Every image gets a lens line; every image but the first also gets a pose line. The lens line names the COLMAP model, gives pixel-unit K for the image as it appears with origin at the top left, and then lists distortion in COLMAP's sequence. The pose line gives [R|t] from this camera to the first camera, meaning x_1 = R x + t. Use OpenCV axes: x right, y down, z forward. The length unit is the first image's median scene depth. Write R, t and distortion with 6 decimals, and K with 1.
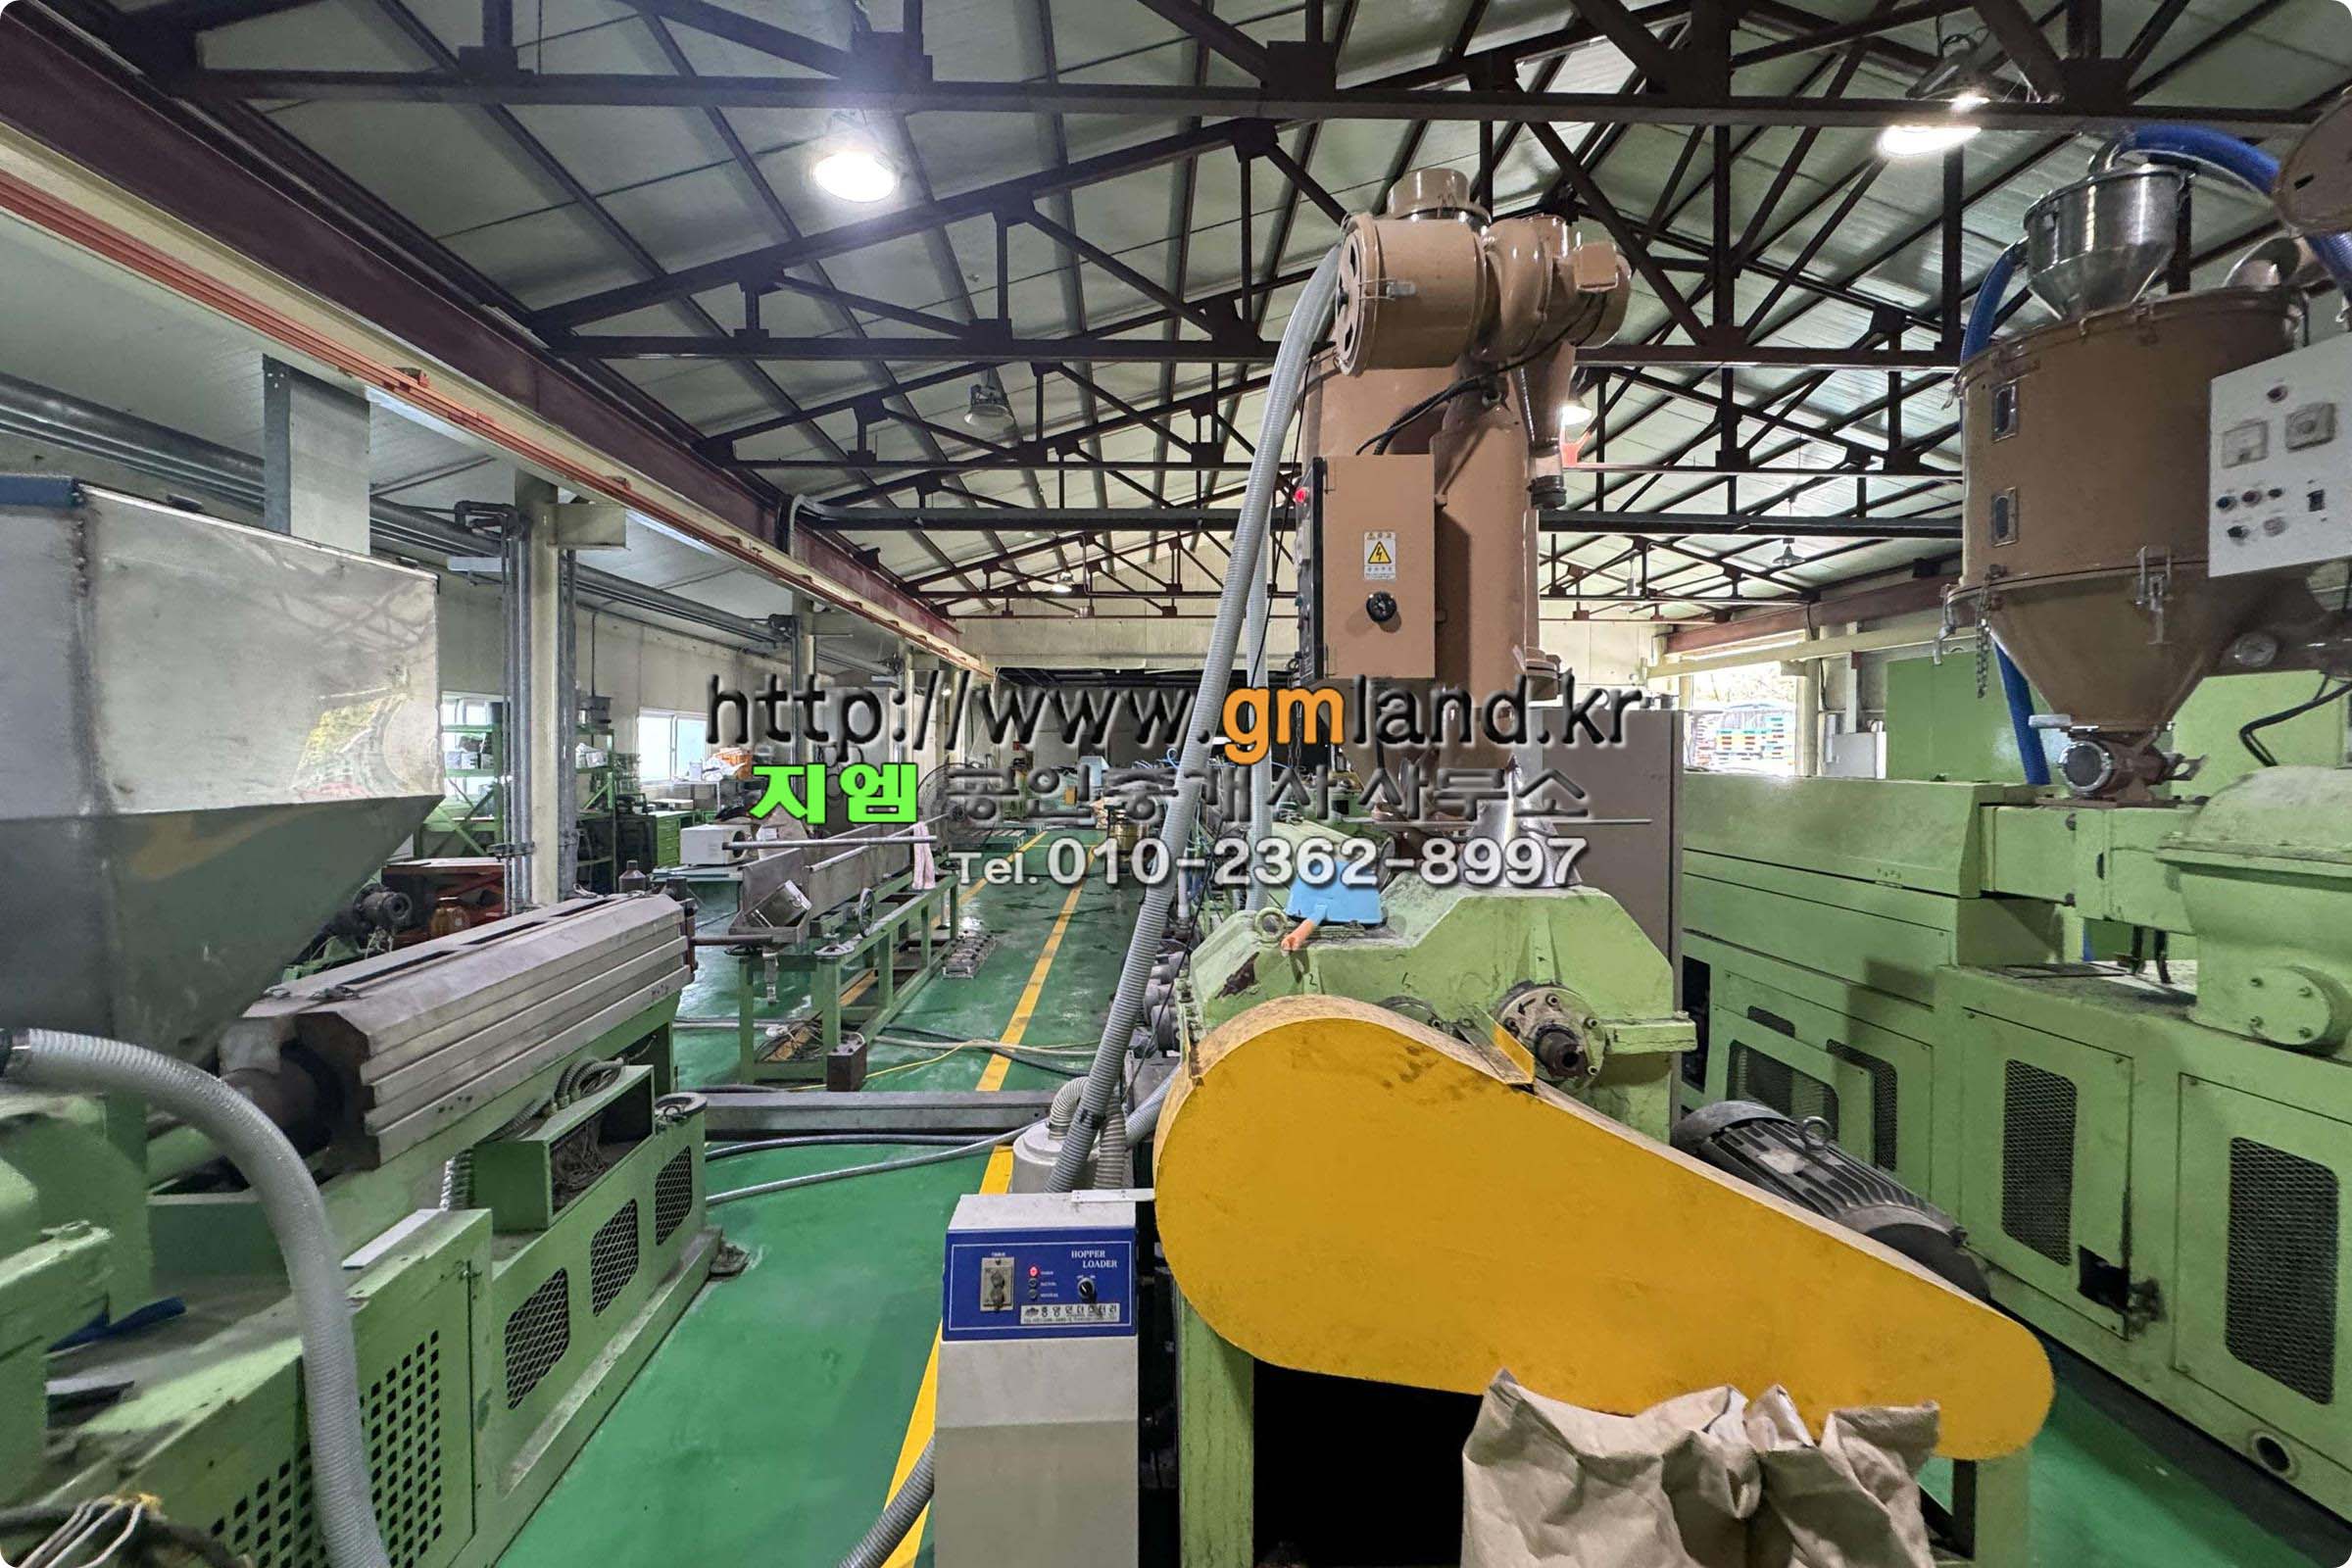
lens RADIAL K [[977.8, 0, 1170.5], [0, 977.8, 771.0], [0, 0, 1]] dist [0.001507, 0.000092]
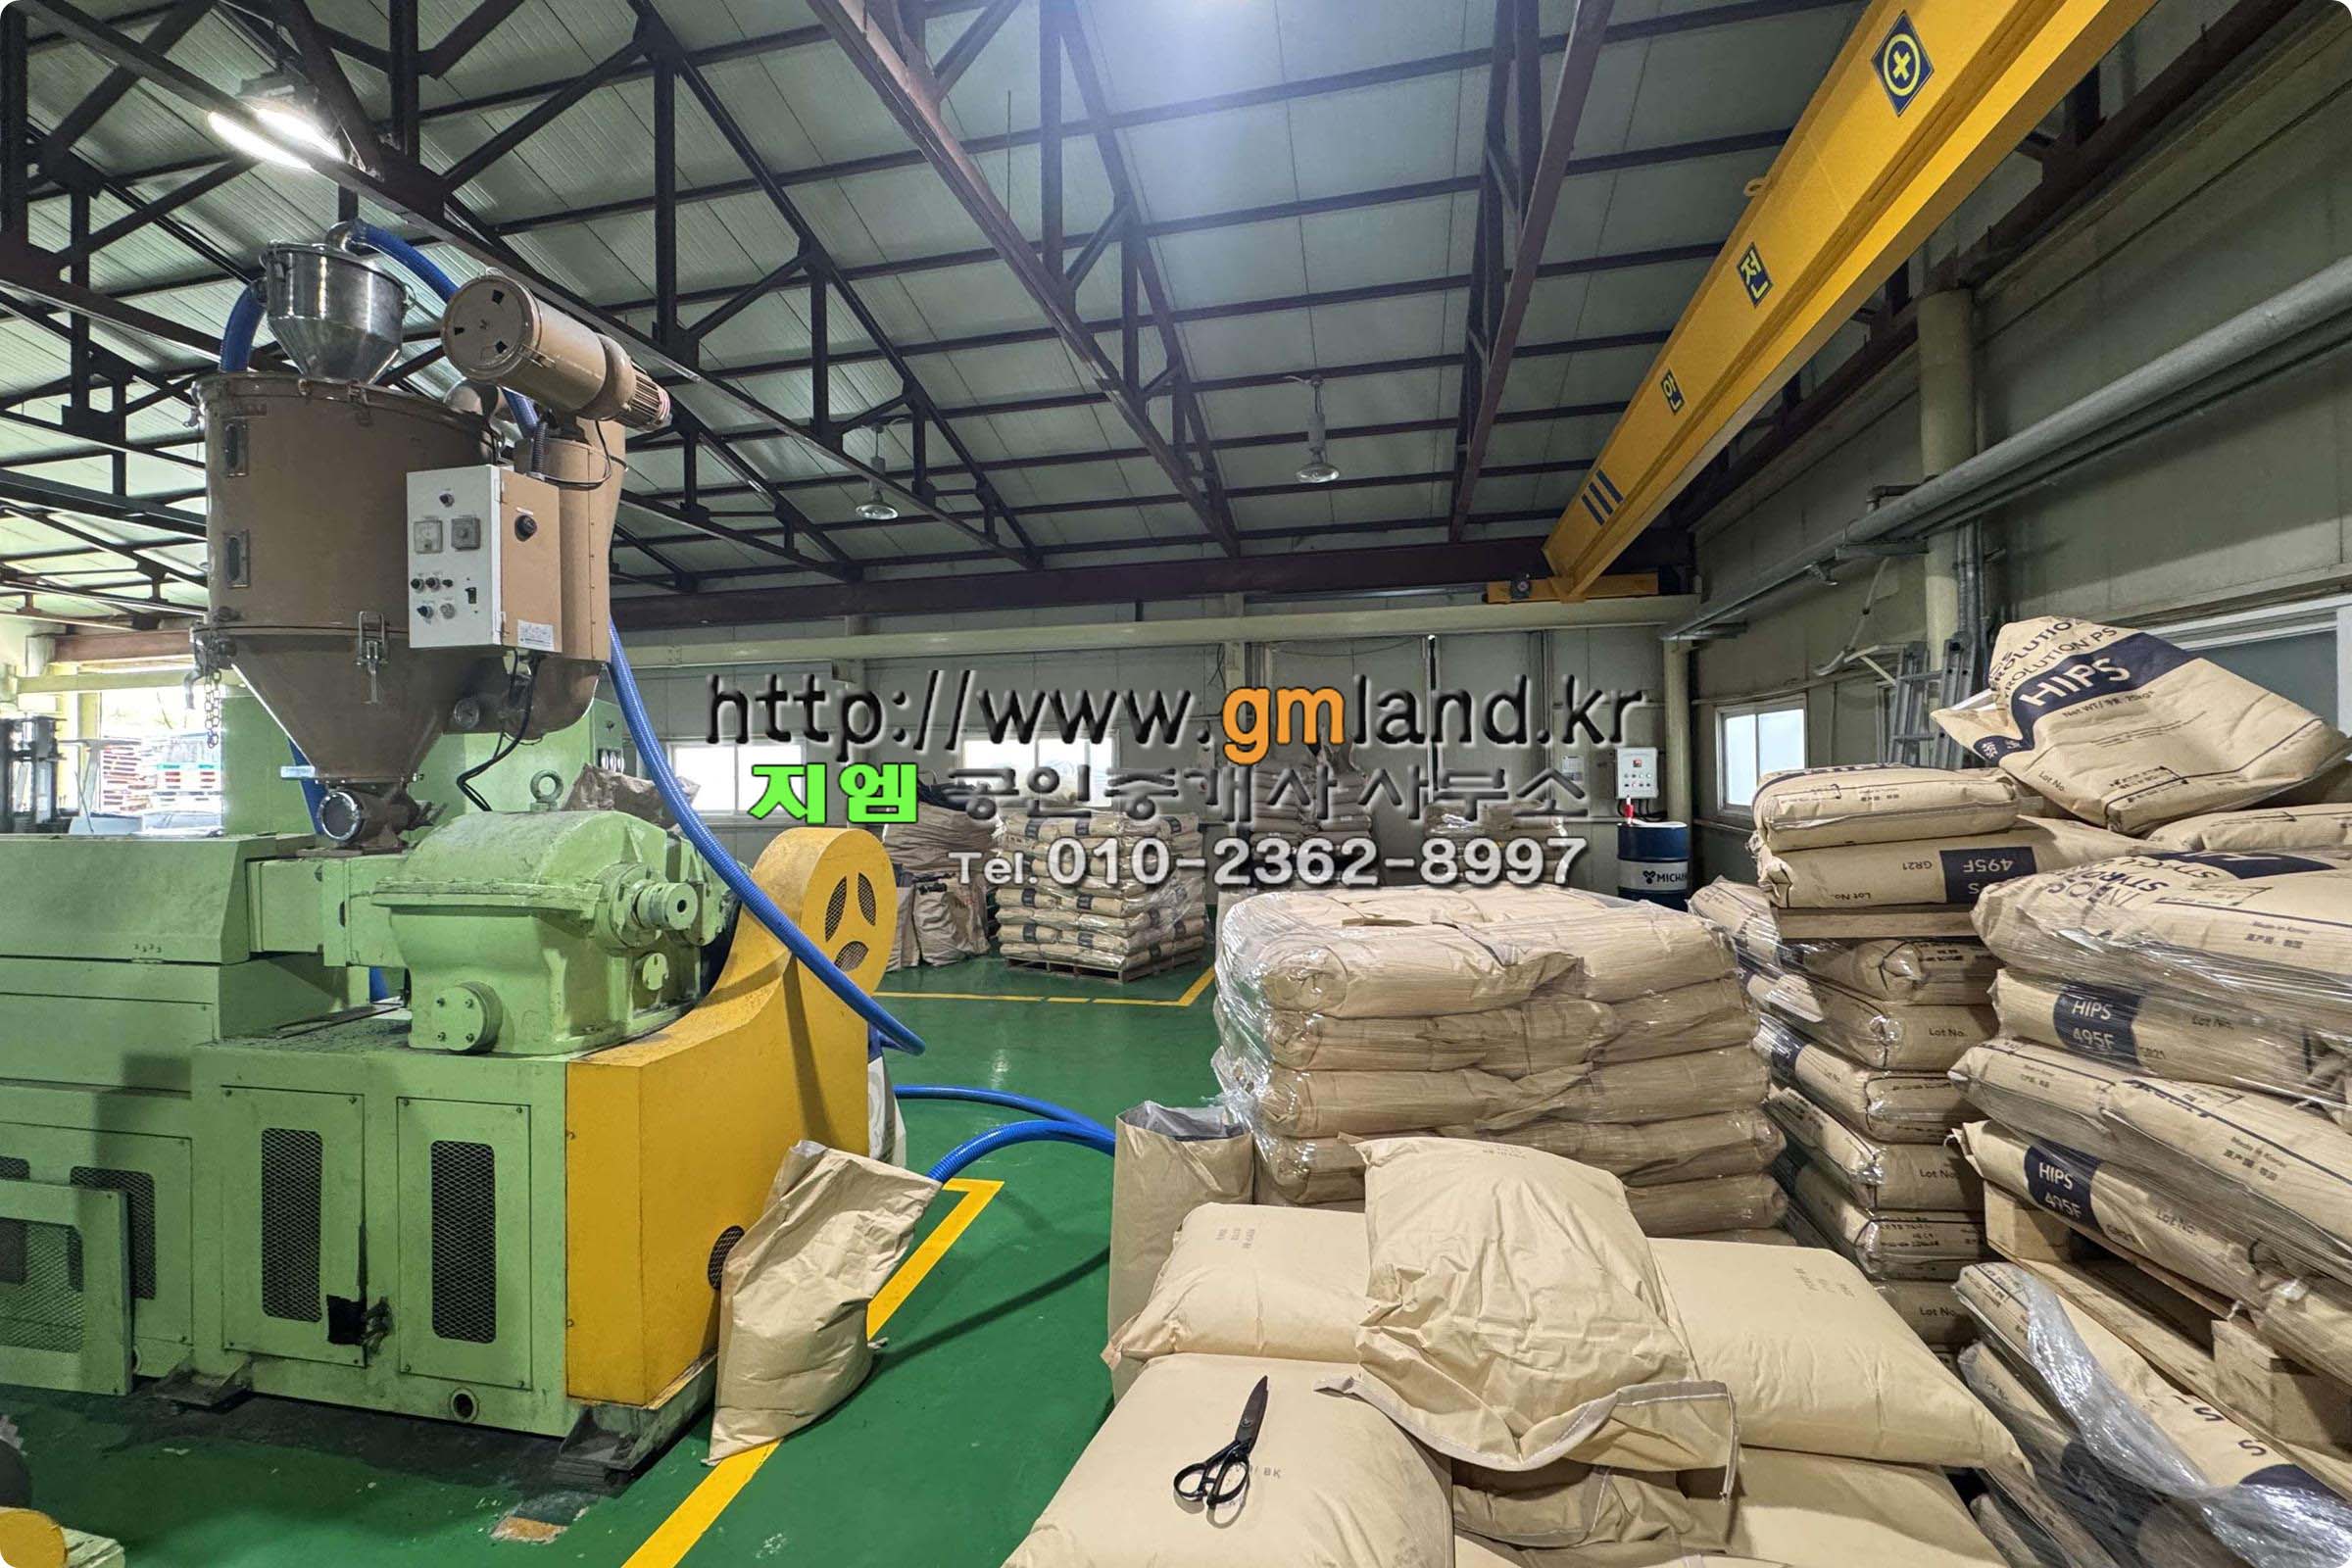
lens RADIAL K [[977.8, 0, 1170.5], [0, 977.8, 771.0], [0, 0, 1]] dist [0.001507, 0.000092]
pose [[0.255062, -0.002006, 0.966923, 0.167043], [0.036915, 0.999289, -0.007664, -0.012950], [-0.966220, 0.037649, 0.254955, -0.106417]]
